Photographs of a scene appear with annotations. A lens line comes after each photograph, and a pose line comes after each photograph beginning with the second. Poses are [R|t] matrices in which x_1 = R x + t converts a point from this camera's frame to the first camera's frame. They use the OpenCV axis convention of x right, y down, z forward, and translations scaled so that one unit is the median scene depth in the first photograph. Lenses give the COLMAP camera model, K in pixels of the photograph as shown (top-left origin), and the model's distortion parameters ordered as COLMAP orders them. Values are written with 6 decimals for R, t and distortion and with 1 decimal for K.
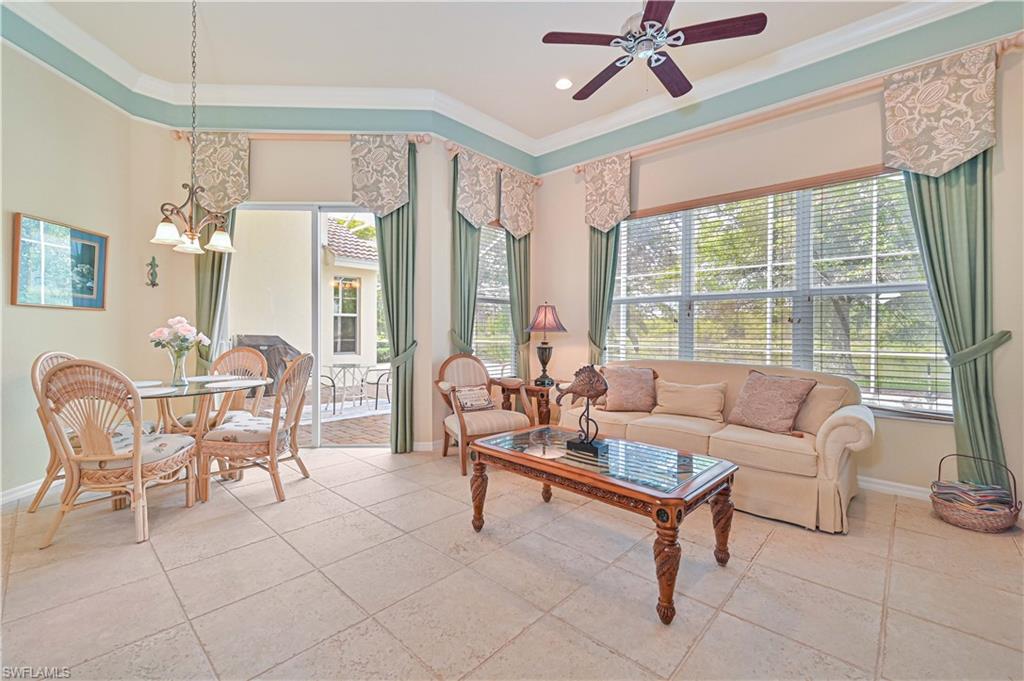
lens RADIAL K [[431.0, 0, 512.9], [0, 431.0, 332.3], [0, 0, 1]] dist [0.000149, 0.000062]
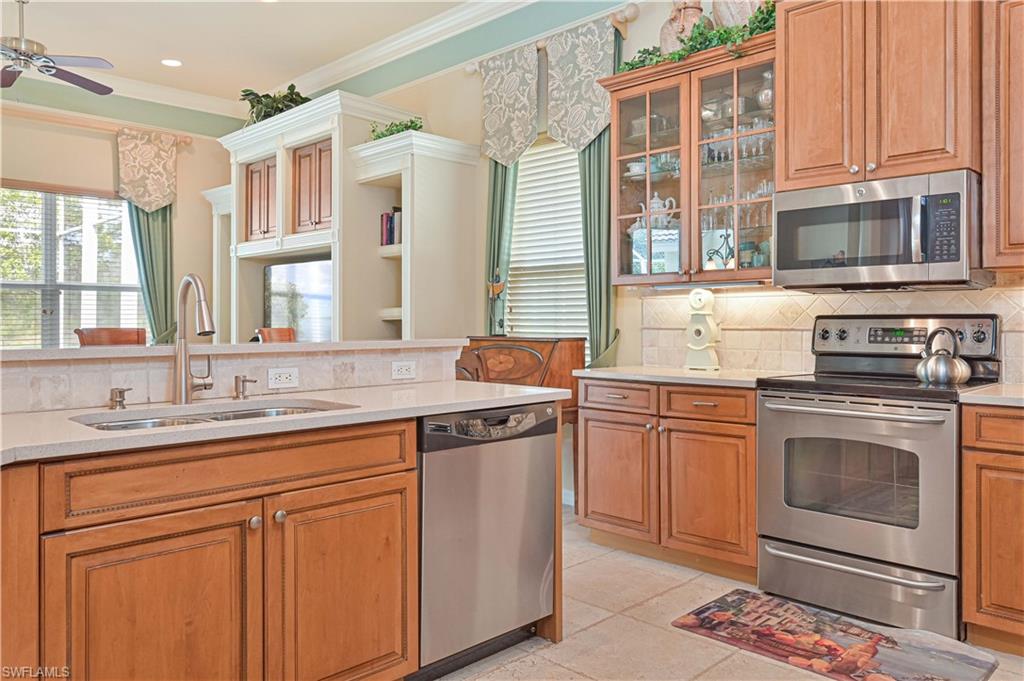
lens RADIAL K [[769.5, 0, 506.9], [0, 769.5, 329.5], [0, 0, 1]] dist [-0.006950, 0.004468]
pose [[0.048605, -0.009592, 0.998772, -1.490169], [0.006881, 0.999933, 0.009268, 0.008381], [-0.998794, 0.006422, 0.048668, -0.298860]]
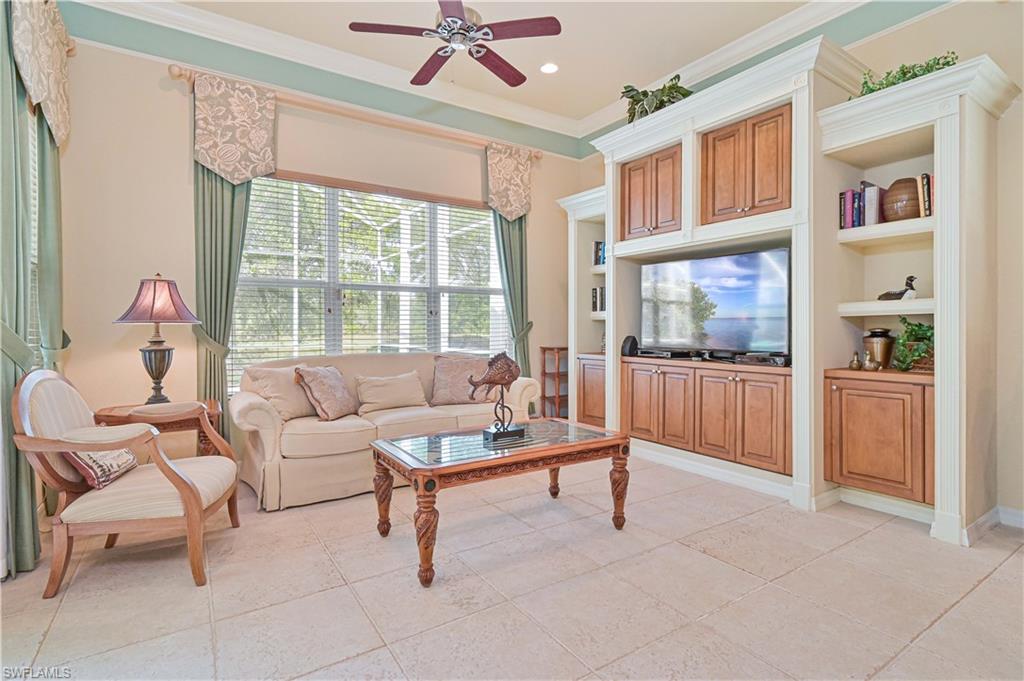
lens RADIAL K [[500.3, 0, 518.2], [0, 500.3, 331.7], [0, 0, 1]] dist [-0.010961, -0.000392]
pose [[0.238470, -0.015043, 0.971033, -0.750124], [0.010479, 0.999862, 0.012916, 0.010561], [-0.971093, 0.007095, 0.238595, 0.548712]]
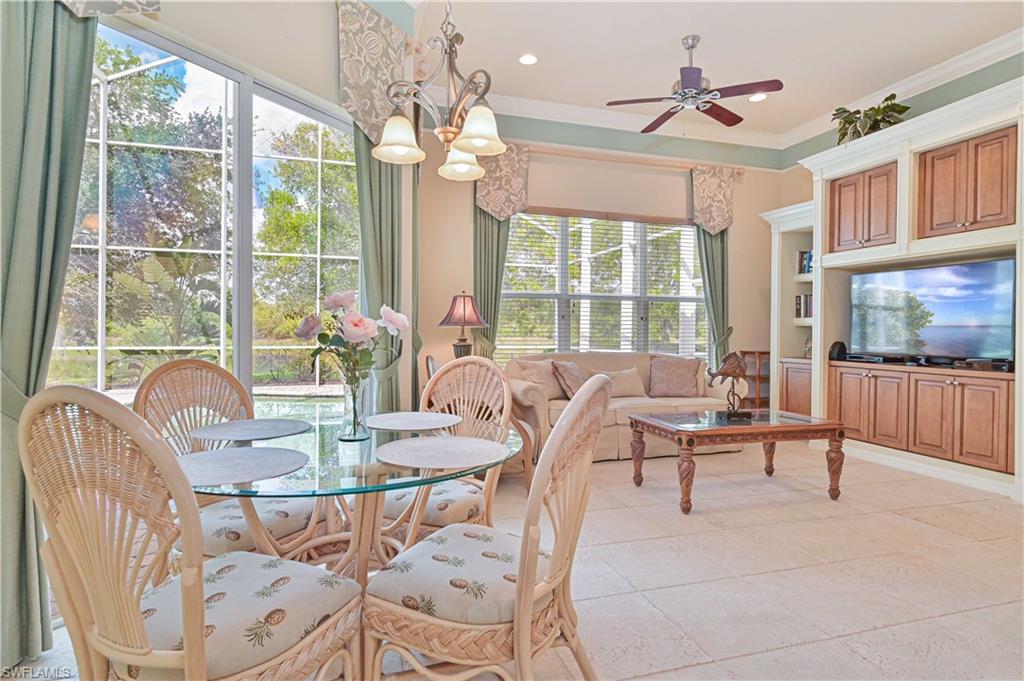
lens RADIAL K [[541.1, 0, 510.6], [0, 541.1, 333.1], [0, 0, 1]] dist [-0.003691, -0.000323]
pose [[0.513579, -0.005081, 0.858027, -1.233237], [0.000381, 0.999984, 0.005694, 0.008743], [-0.858042, -0.002597, 0.513573, 0.593014]]
